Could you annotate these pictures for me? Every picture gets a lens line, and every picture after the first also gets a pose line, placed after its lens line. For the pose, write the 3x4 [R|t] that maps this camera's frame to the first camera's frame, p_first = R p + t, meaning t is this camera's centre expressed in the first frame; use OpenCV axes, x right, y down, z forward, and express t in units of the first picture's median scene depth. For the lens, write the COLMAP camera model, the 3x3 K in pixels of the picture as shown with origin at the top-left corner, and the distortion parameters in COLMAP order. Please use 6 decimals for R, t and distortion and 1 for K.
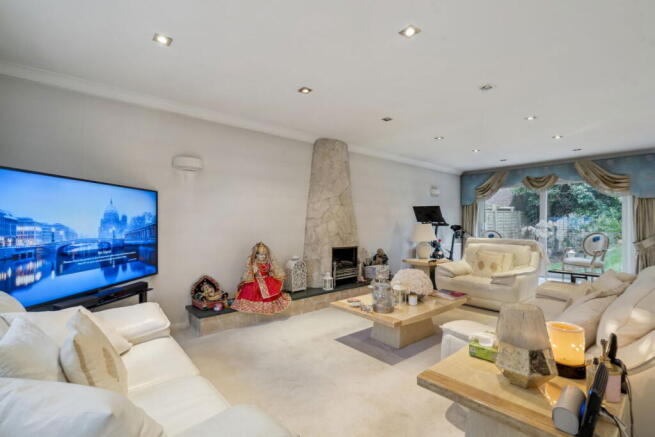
lens RADIAL K [[305.1, 0, 329.5], [0, 305.1, 212.1], [0, 0, 1]] dist [-0.001228, -0.000015]
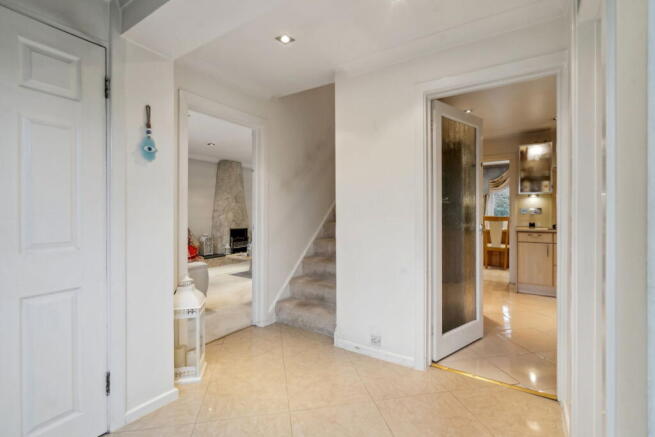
lens RADIAL K [[305.1, 0, 329.5], [0, 305.1, 212.1], [0, 0, 1]] dist [-0.001228, -0.000015]
pose [[0.959873, -0.002861, 0.280422, 0.060561], [-0.005510, 0.999562, 0.029060, -0.021783], [-0.280382, -0.029439, 0.959437, -0.692352]]
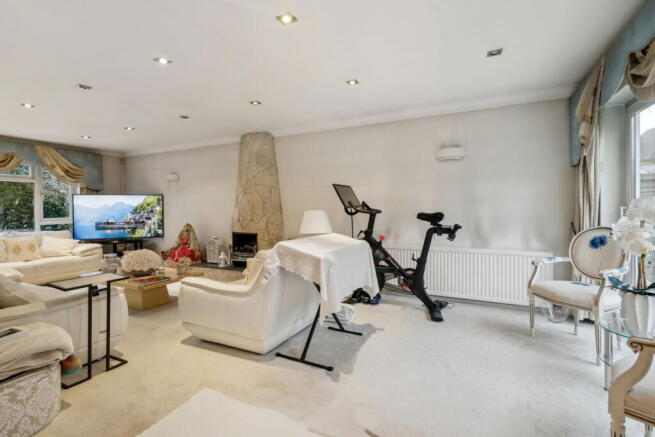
lens RADIAL K [[305.1, 0, 329.5], [0, 305.1, 212.1], [0, 0, 1]] dist [-0.001228, -0.000015]
pose [[0.380654, -0.006185, -0.924697, 1.180228], [0.031696, 0.999477, 0.006362, 0.046440], [0.924174, -0.031731, 0.380651, 0.887485]]
